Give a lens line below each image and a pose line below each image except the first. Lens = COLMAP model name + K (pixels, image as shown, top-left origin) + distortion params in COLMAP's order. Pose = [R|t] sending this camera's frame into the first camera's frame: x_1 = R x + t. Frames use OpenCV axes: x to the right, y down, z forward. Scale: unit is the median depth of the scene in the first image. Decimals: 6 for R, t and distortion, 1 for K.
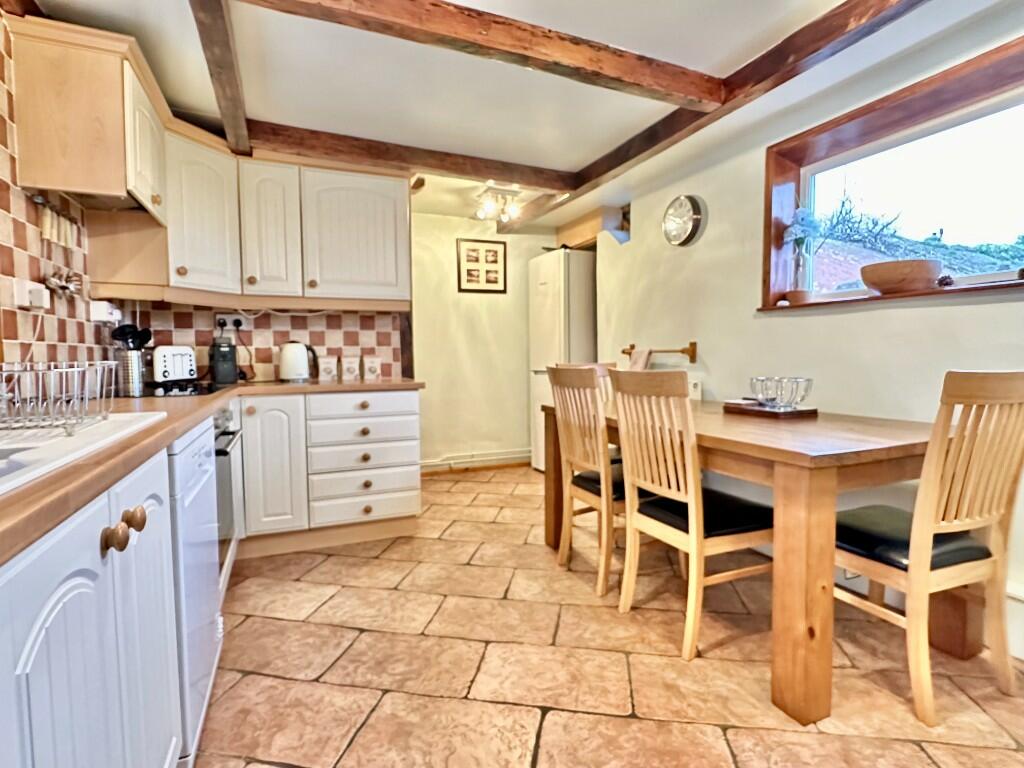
lens RADIAL K [[499.2, 0, 510.2], [0, 499.2, 383.4], [0, 0, 1]] dist [-0.002744, -0.000504]
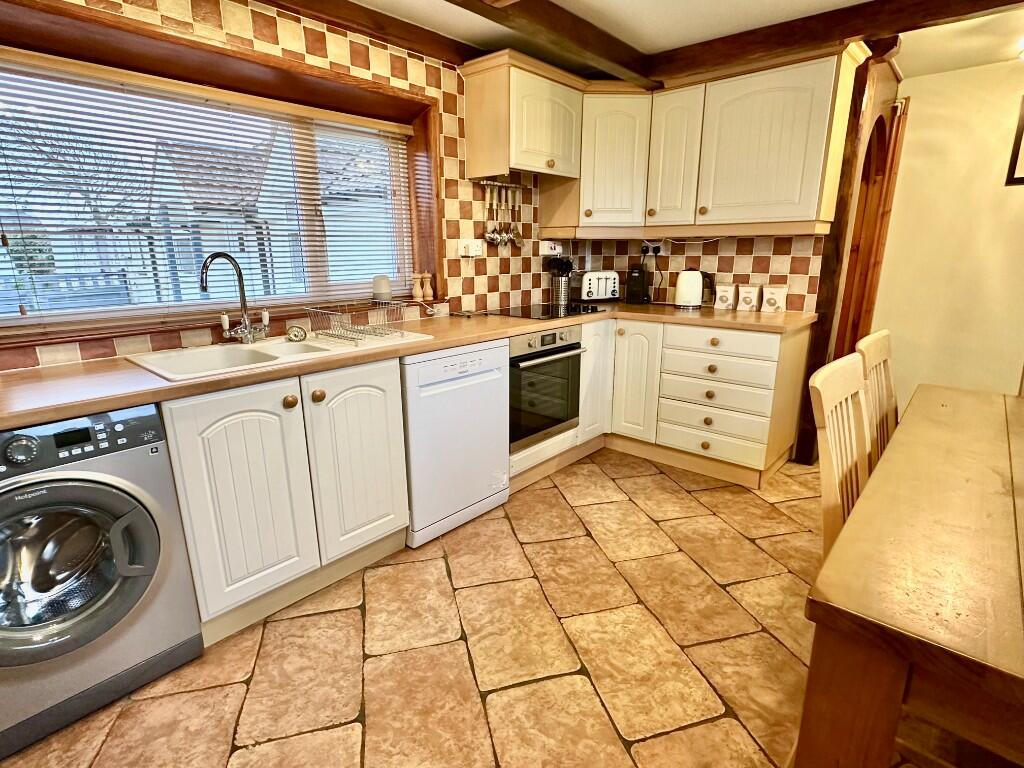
lens RADIAL K [[499.2, 0, 515.4], [0, 499.2, 381.1], [0, 0, 1]] dist [-0.002744, -0.000504]
pose [[0.465307, 0.224782, -0.856132, 0.438137], [-0.055951, 0.972753, 0.224991, -0.092211], [0.883379, -0.056788, 0.465206, 0.247125]]
